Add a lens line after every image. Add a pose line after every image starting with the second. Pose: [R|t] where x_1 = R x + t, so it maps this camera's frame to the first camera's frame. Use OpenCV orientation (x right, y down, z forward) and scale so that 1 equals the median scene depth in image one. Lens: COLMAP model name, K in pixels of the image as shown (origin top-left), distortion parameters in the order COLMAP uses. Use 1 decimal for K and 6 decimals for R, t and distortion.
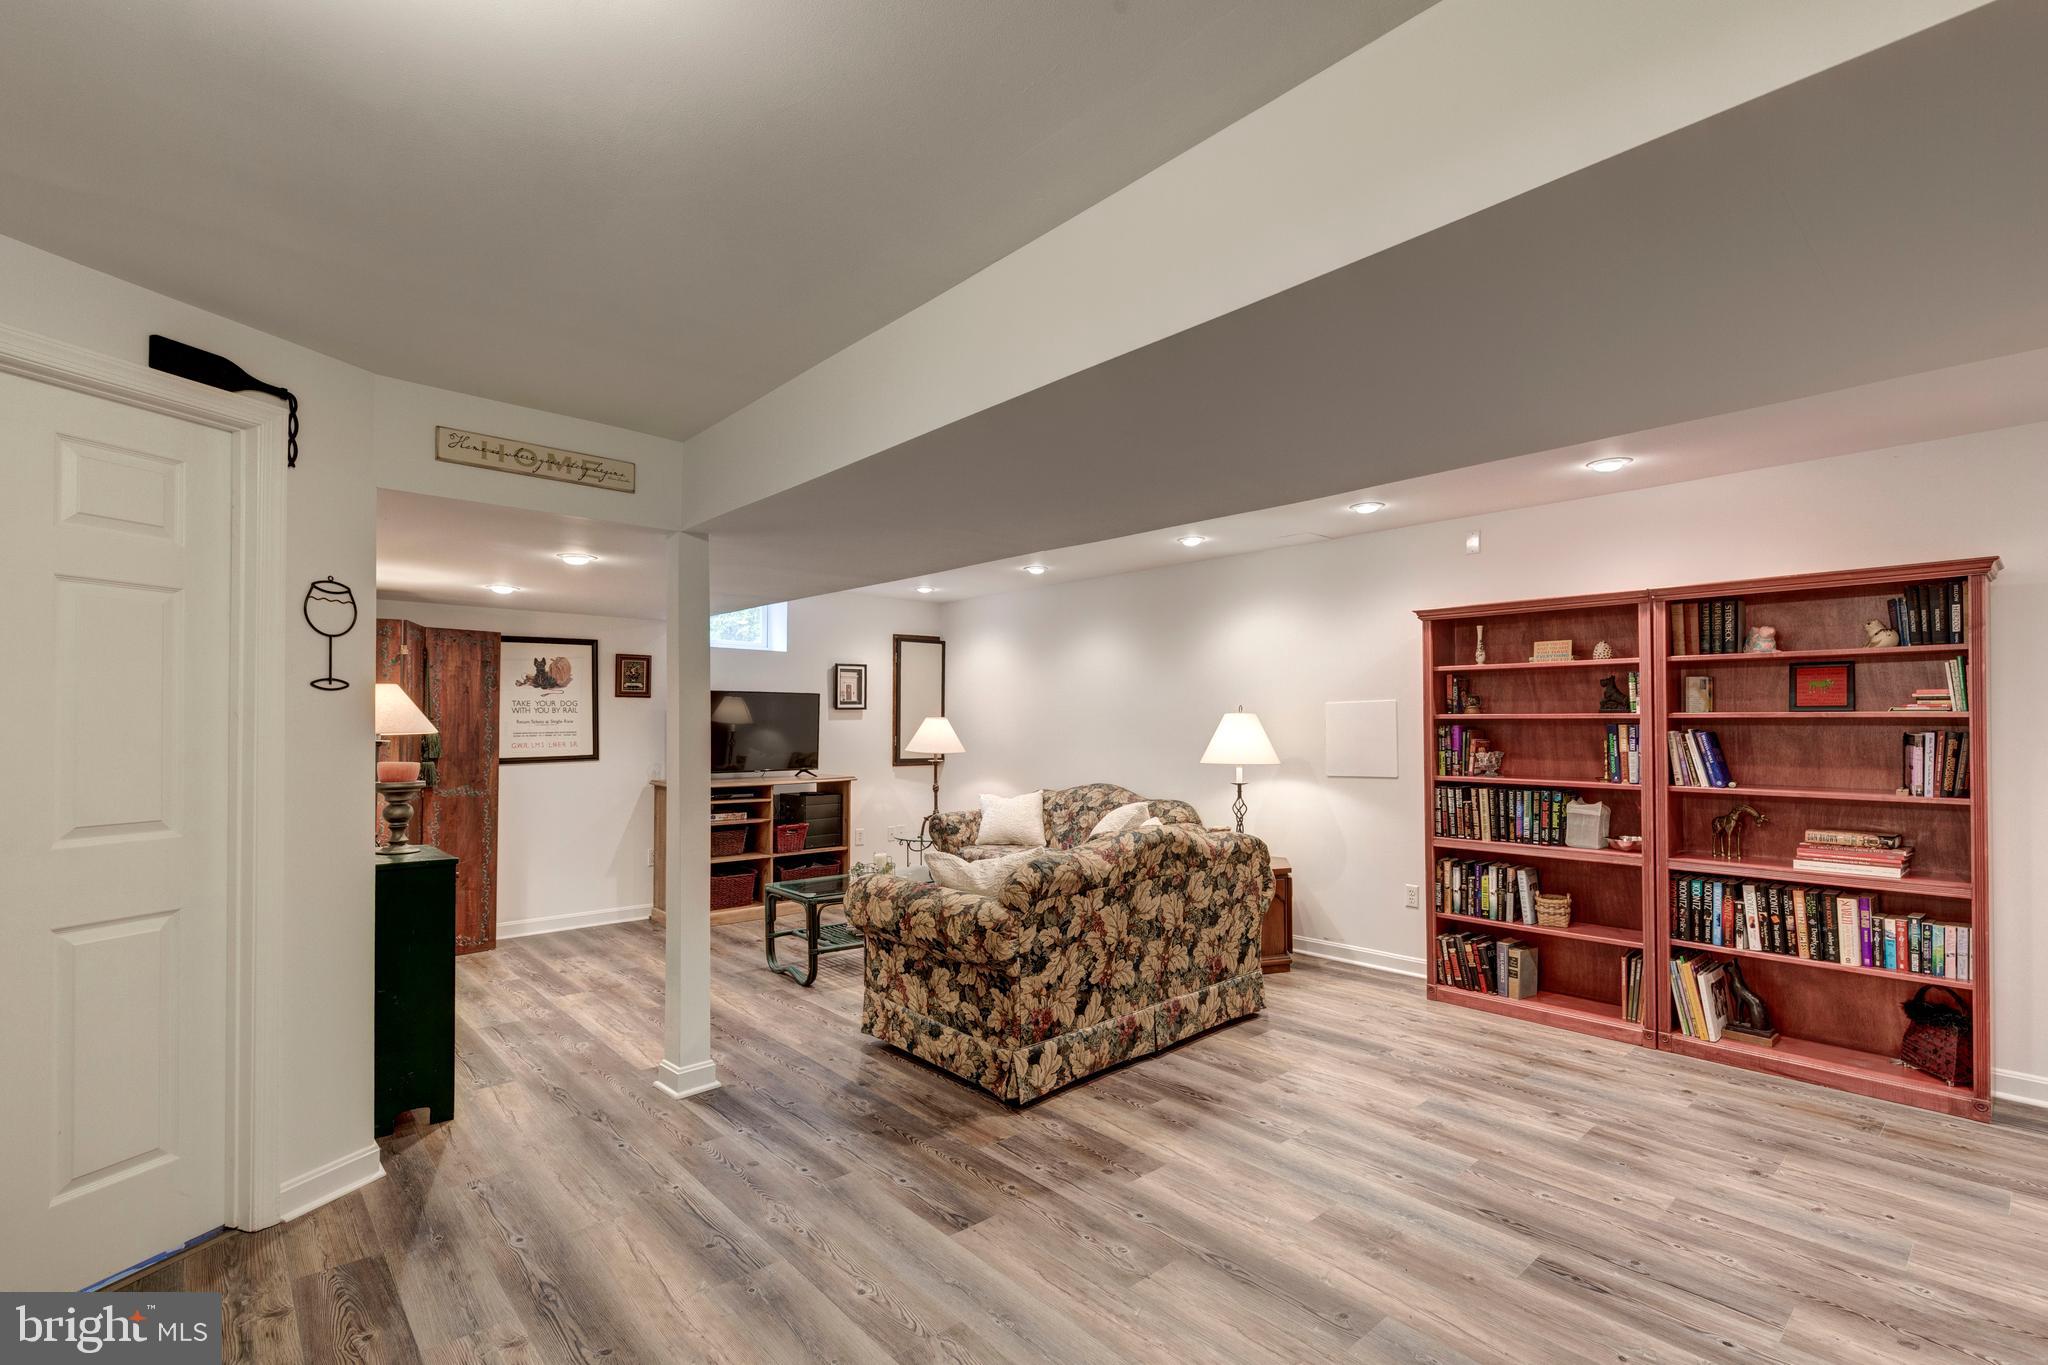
lens RADIAL K [[929.0, 0, 1036.3], [0, 929.0, 706.2], [0, 0, 1]] dist [0.003336, -0.001012]
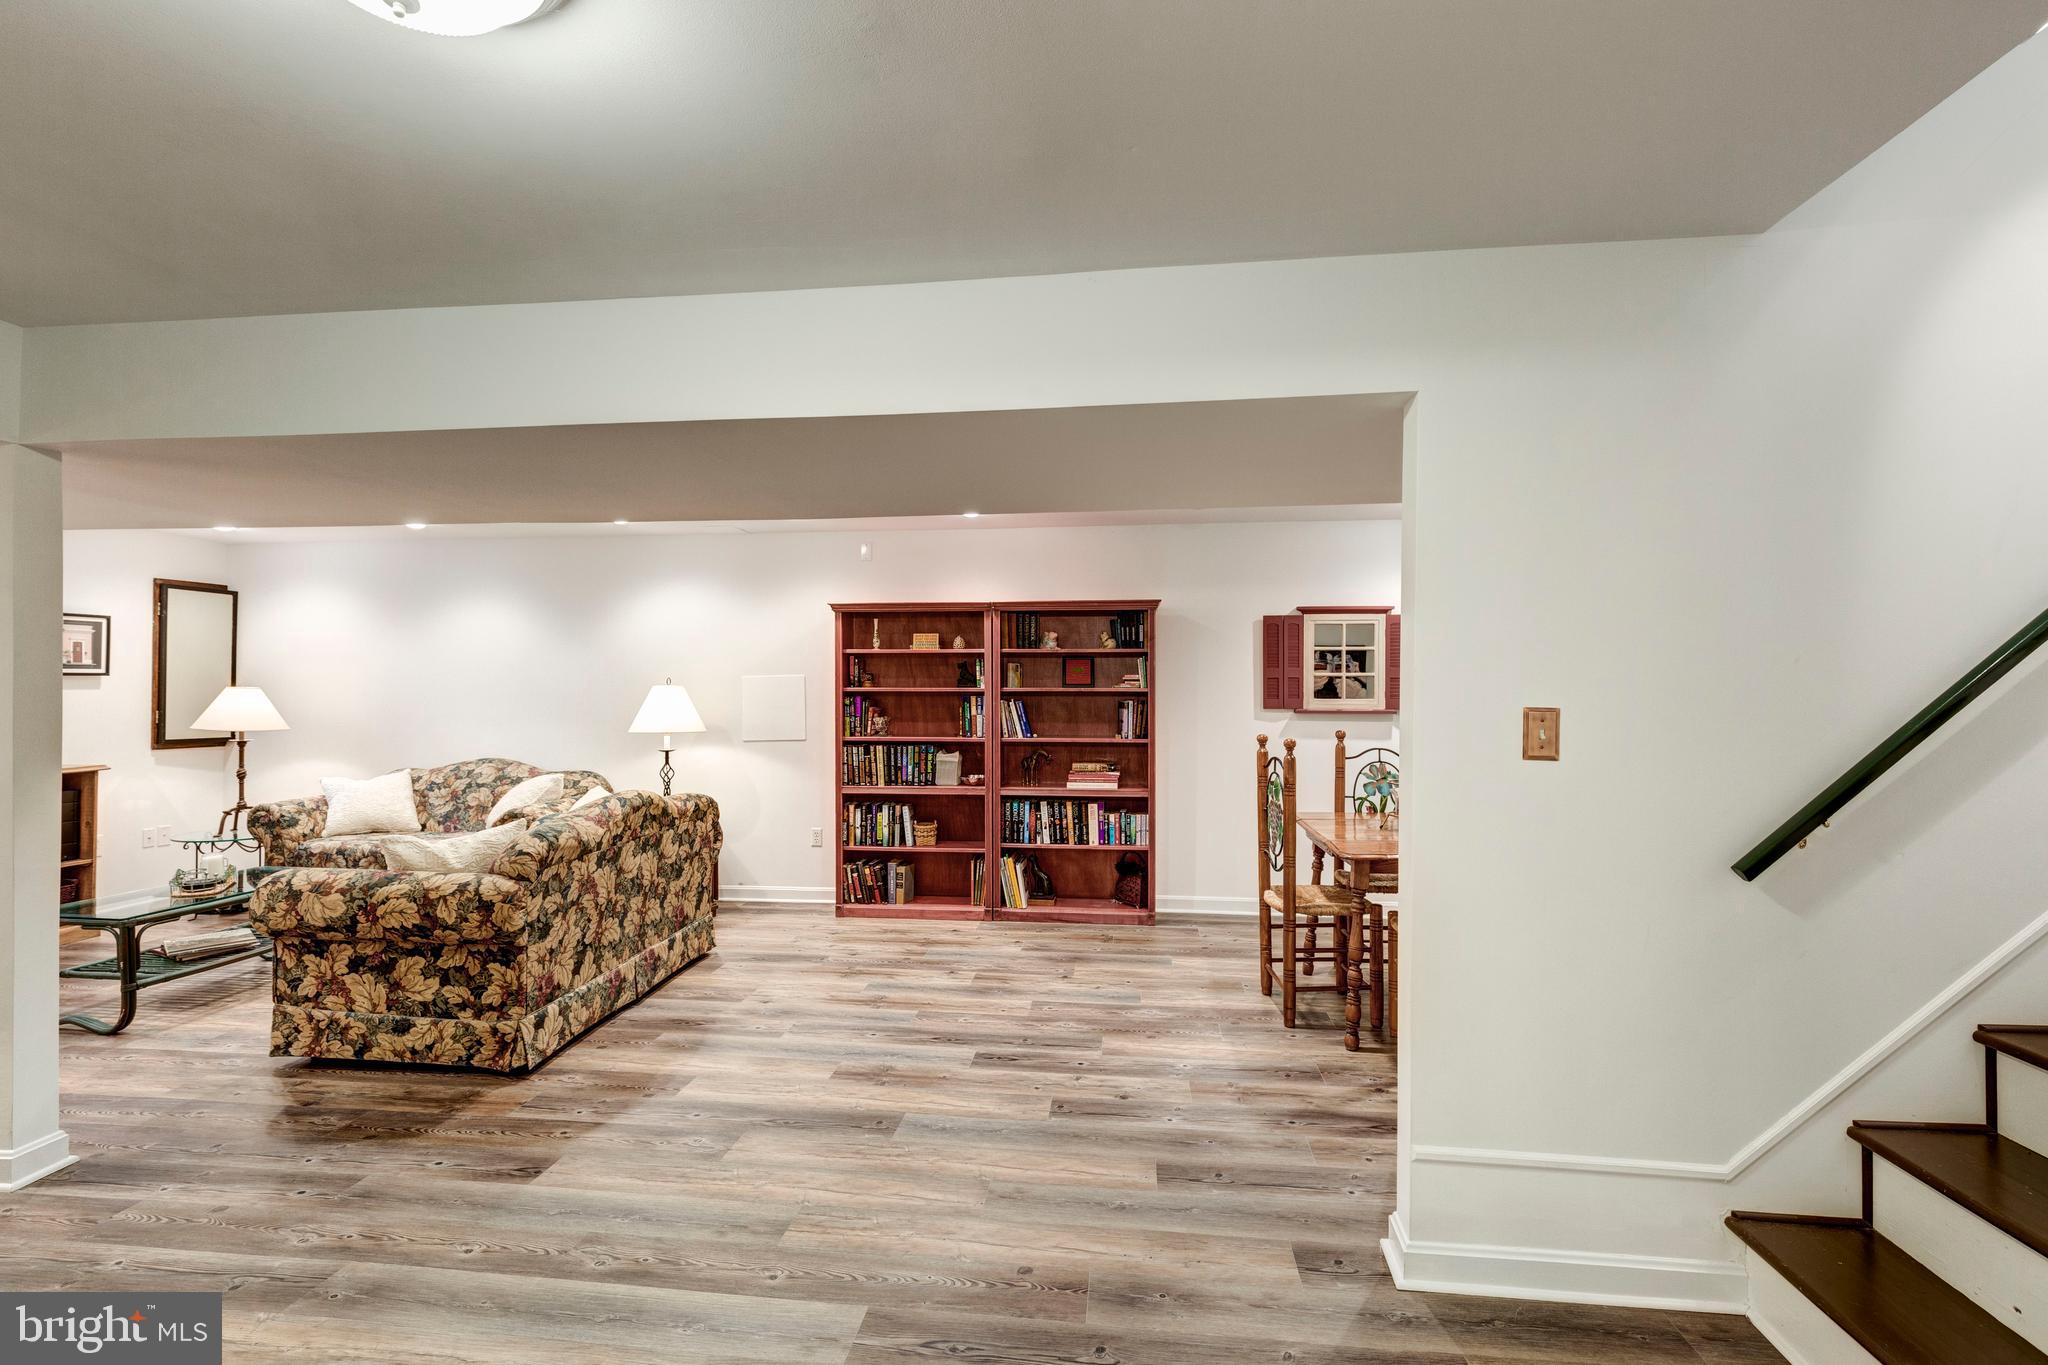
lens RADIAL K [[905.8, 0, 1027.0], [0, 905.8, 670.0], [0, 0, 1]] dist [-0.001038, -0.000636]
pose [[0.750450, 0.017104, 0.660706, -0.231288], [-0.012921, 0.999854, -0.011208, -0.005594], [-0.660801, -0.000126, 0.750561, -0.091598]]
